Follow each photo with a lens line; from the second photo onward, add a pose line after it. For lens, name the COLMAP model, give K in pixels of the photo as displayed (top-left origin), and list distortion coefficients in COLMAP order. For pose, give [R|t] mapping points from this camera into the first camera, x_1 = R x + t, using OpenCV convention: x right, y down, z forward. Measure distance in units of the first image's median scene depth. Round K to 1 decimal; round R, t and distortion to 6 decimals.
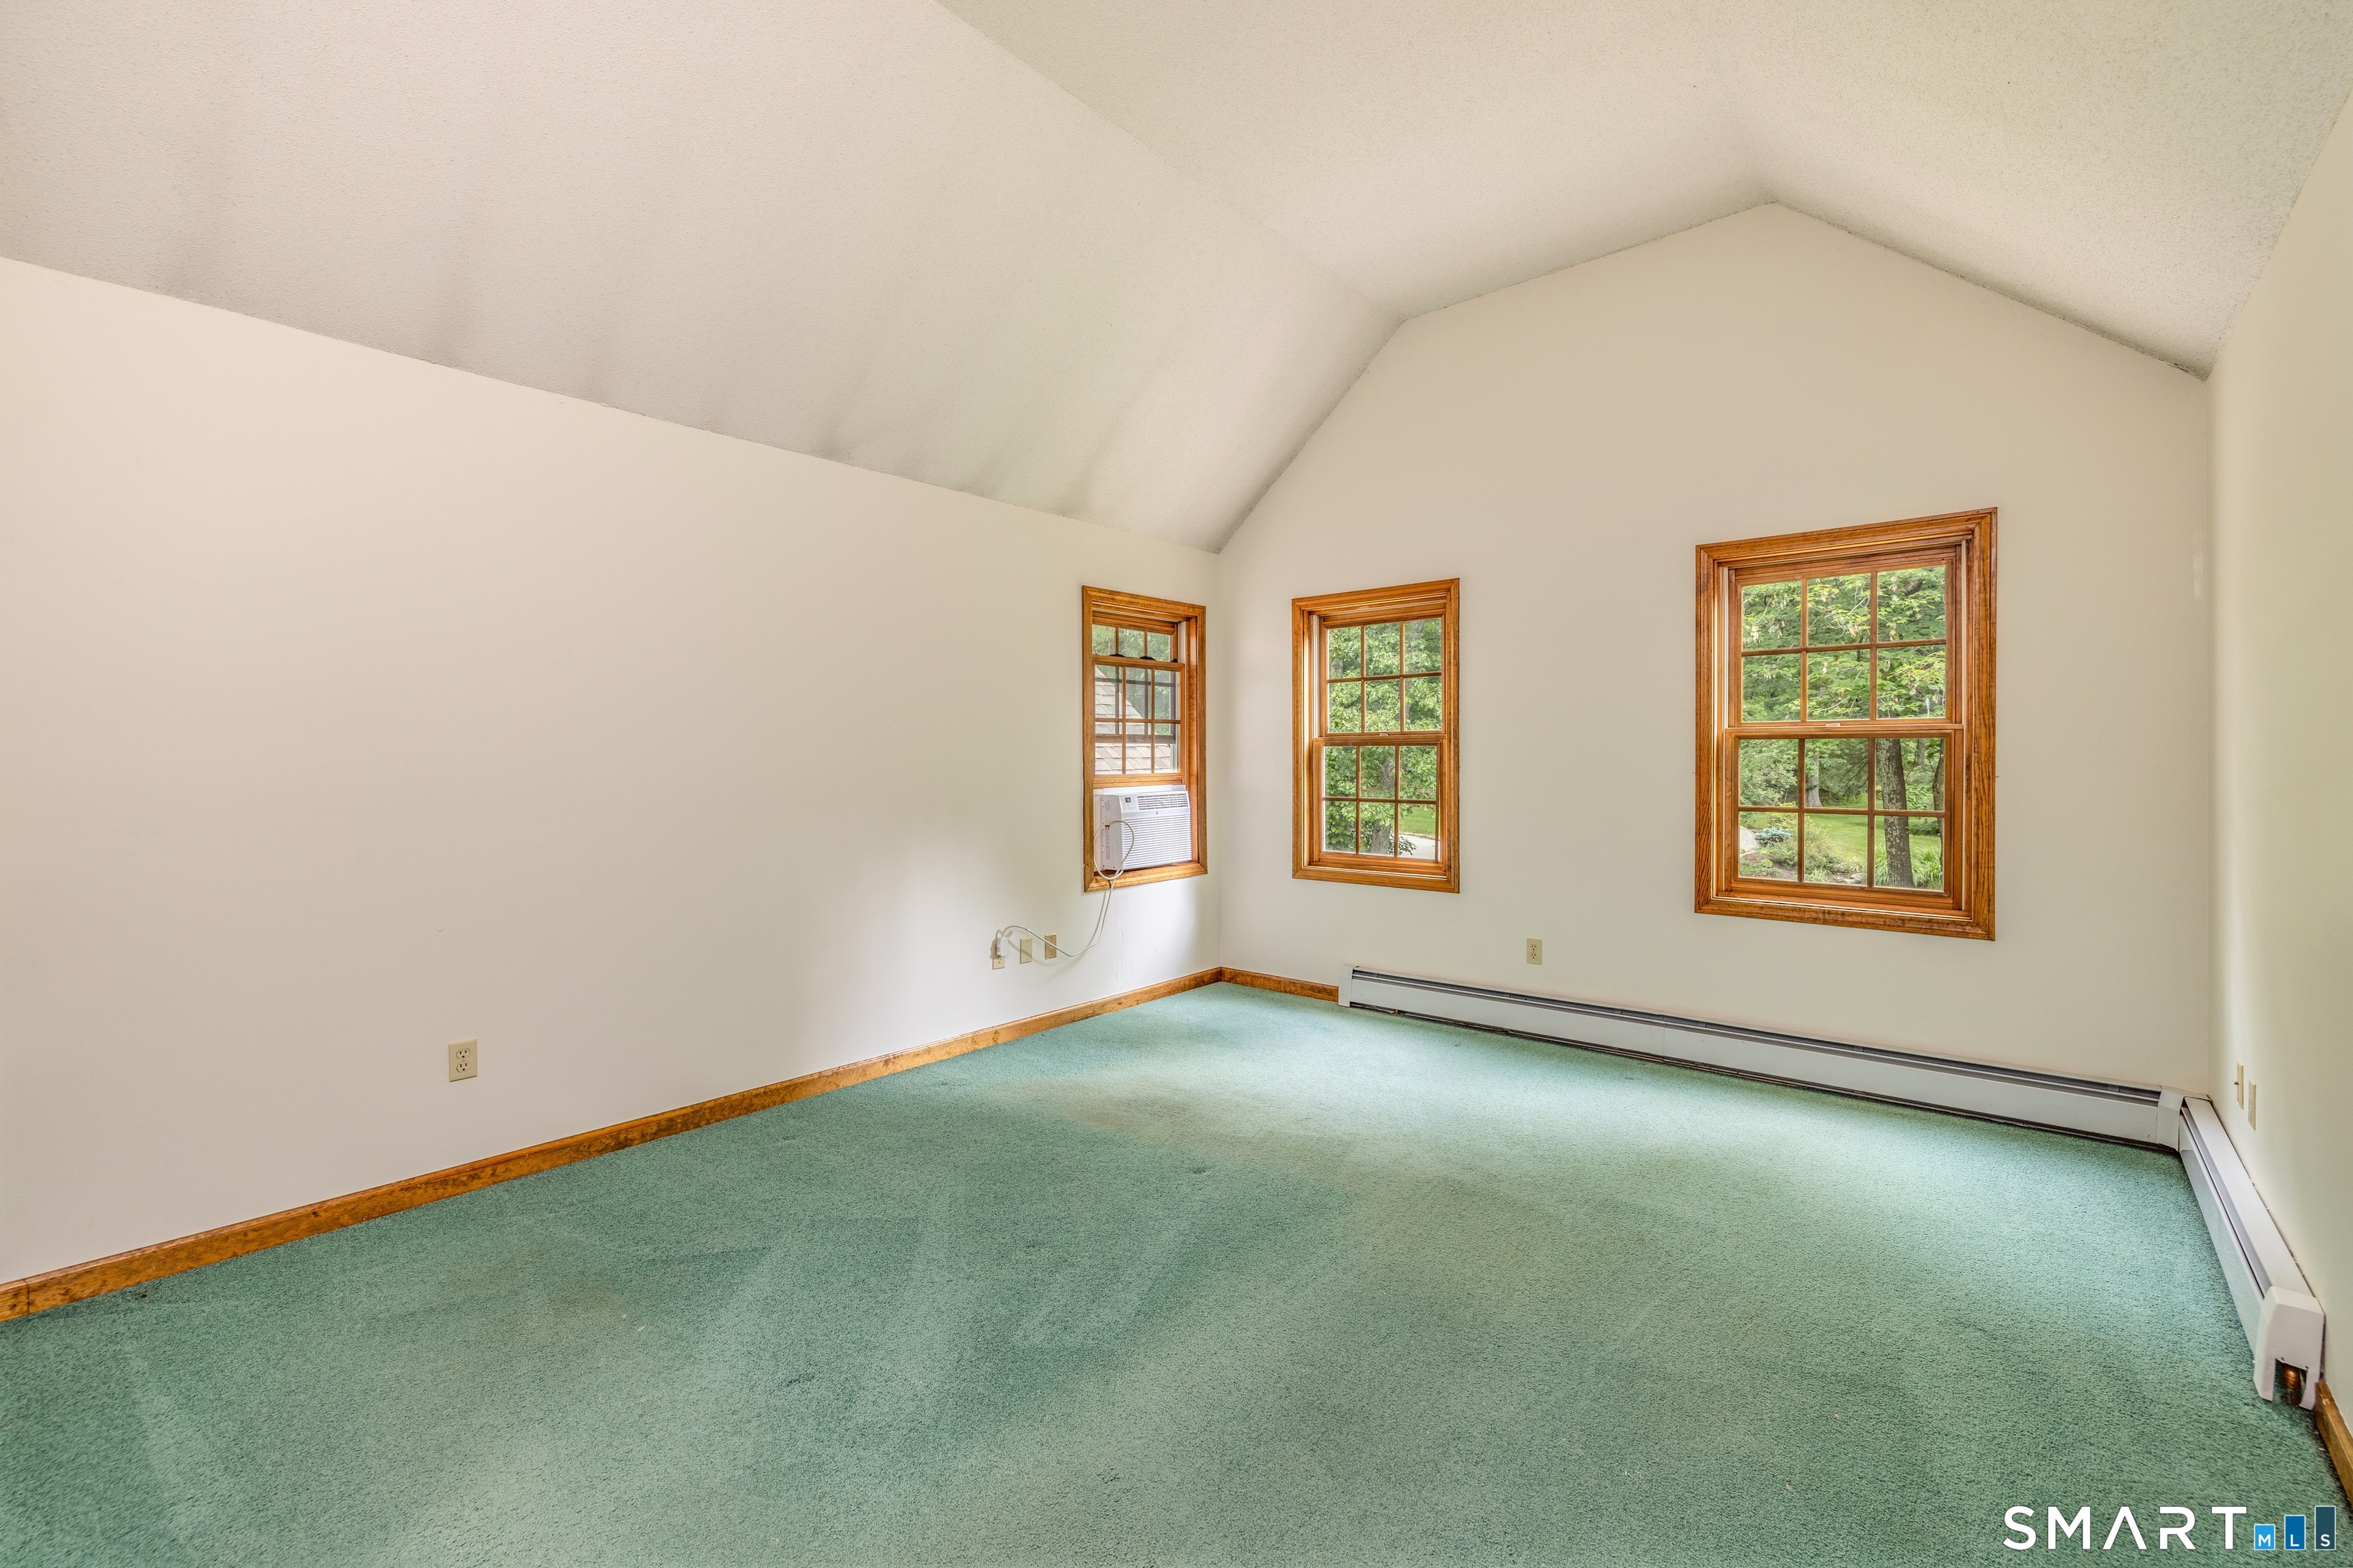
lens RADIAL K [[1011.0, 0, 1183.2], [0, 1011.0, 771.6], [0, 0, 1]] dist [0.003077, 0.000763]
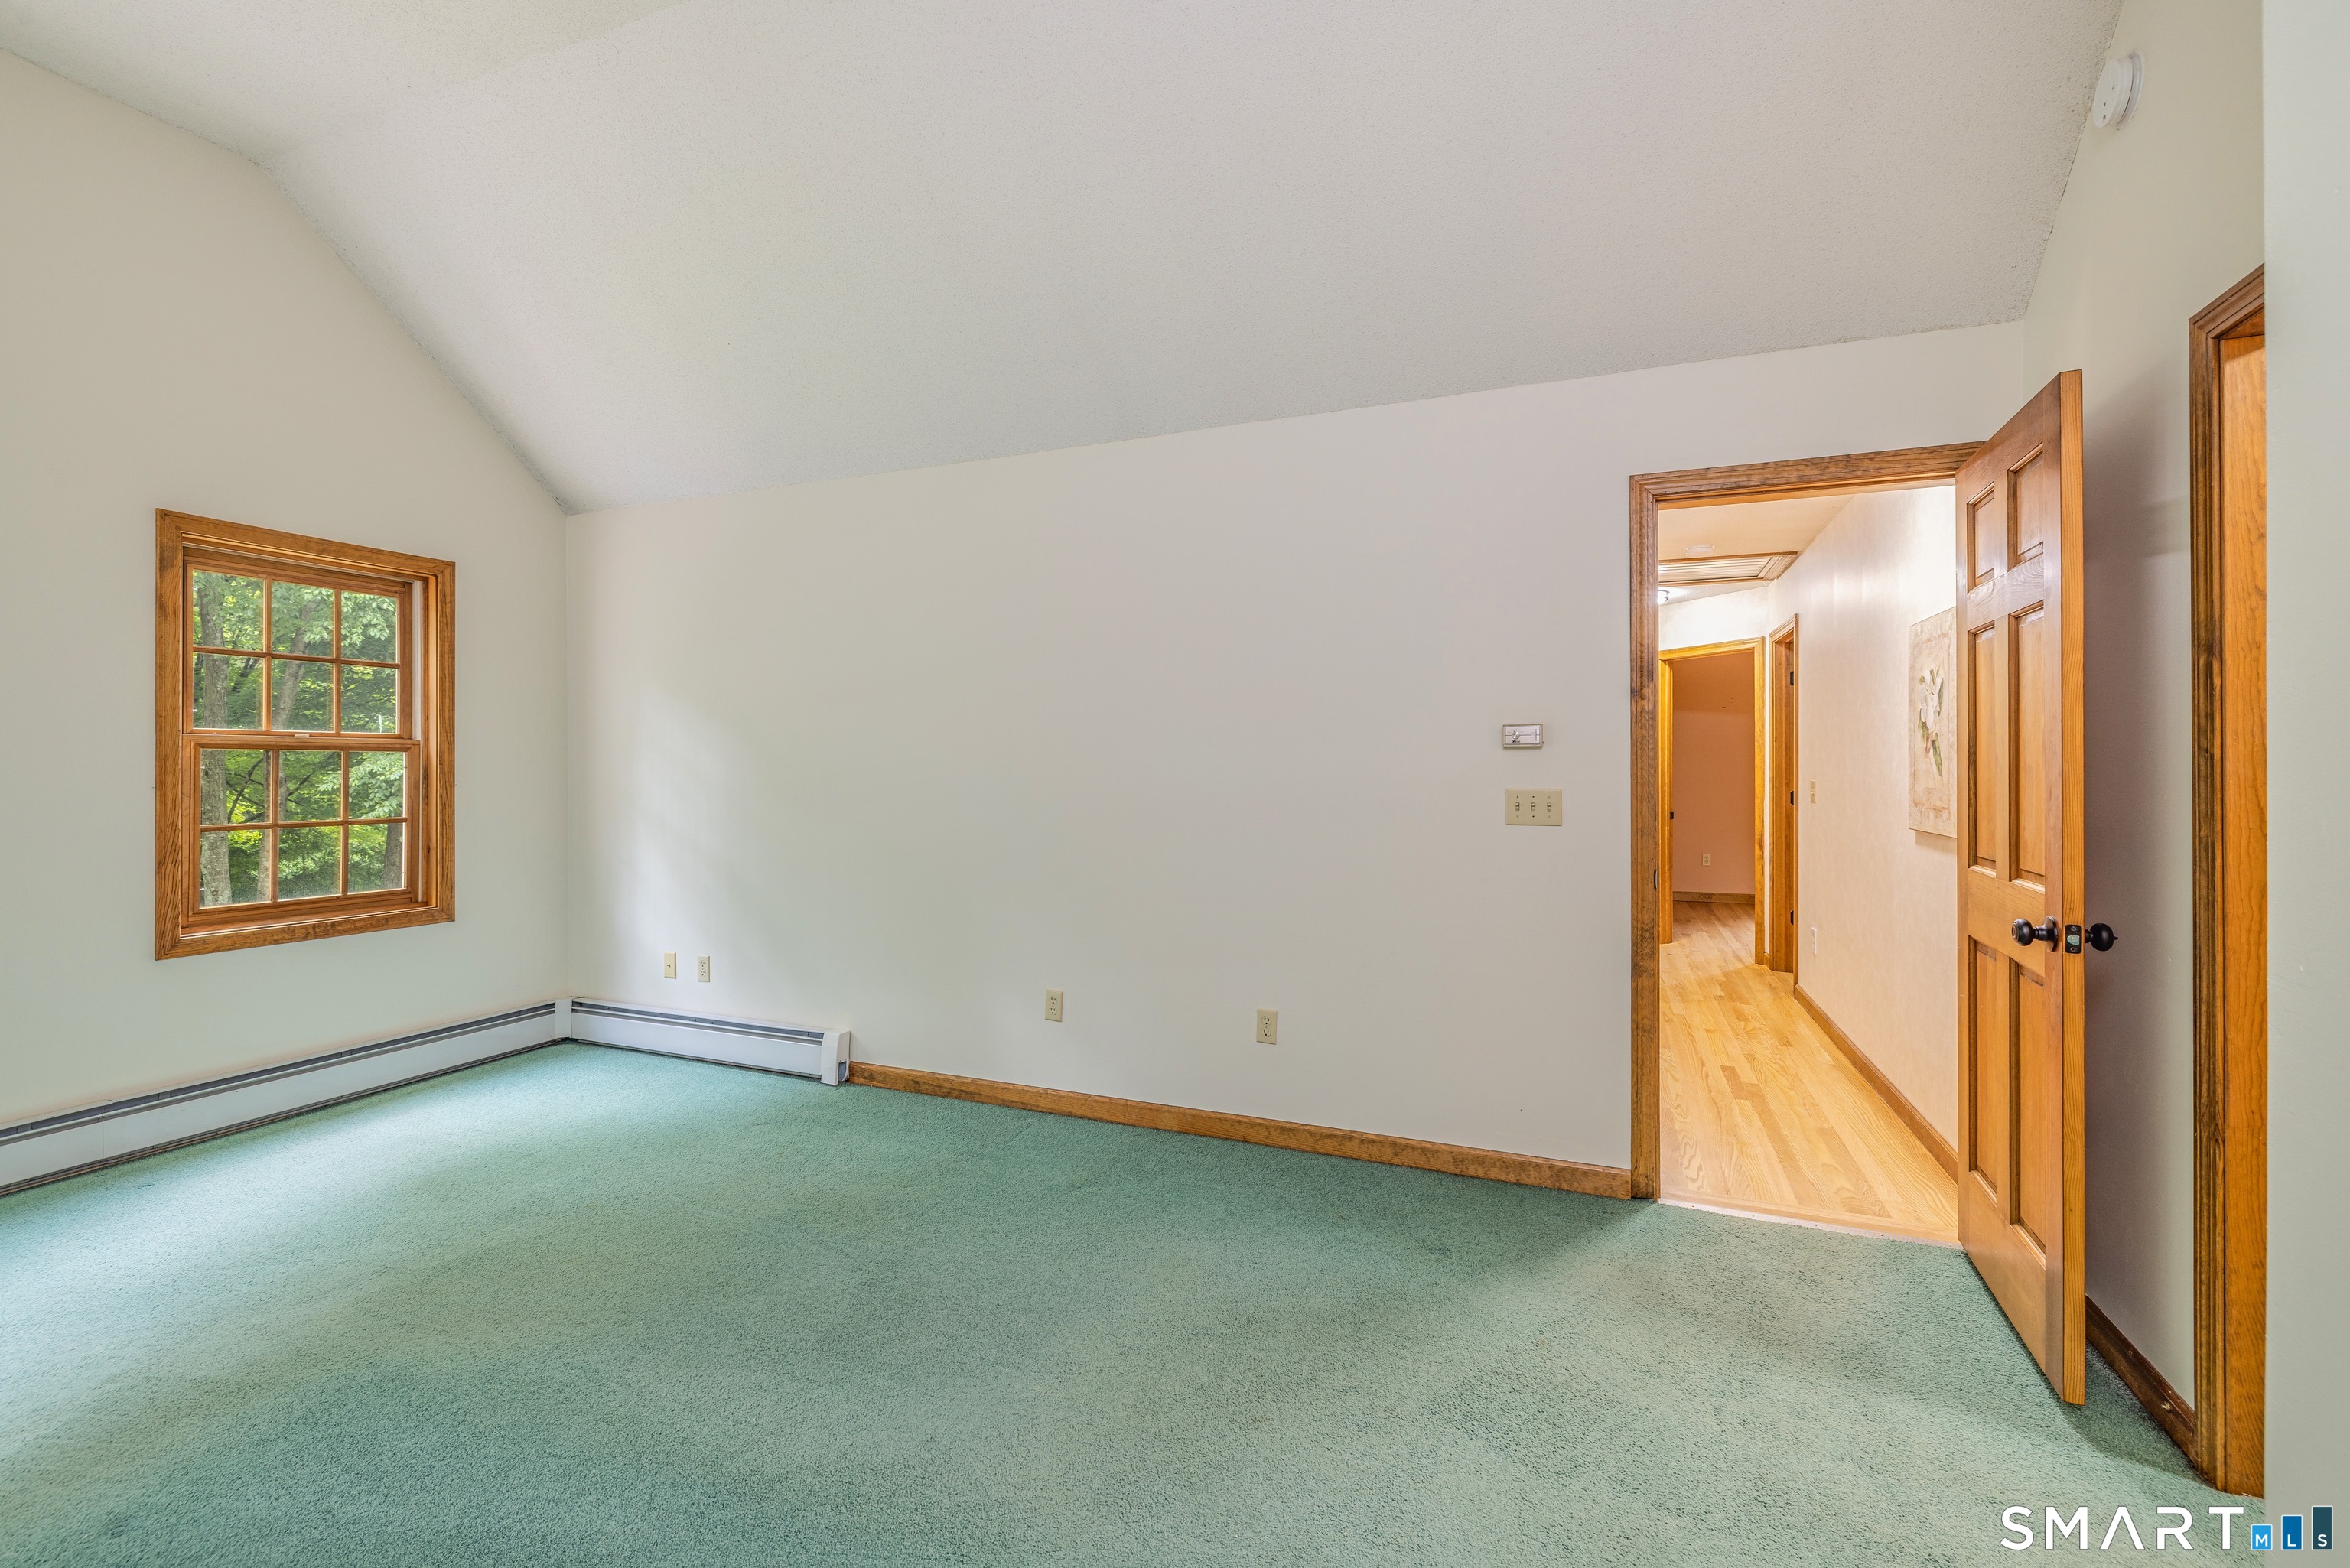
lens RADIAL K [[1009.6, 0, 1183.6], [0, 1009.6, 772.0], [0, 0, 1]] dist [0.003077, 0.000763]
pose [[-0.304323, -0.009184, 0.952524, -0.588277], [0.008050, 0.999893, 0.012213, -0.017808], [-0.952535, 0.011385, -0.304217, 0.519476]]
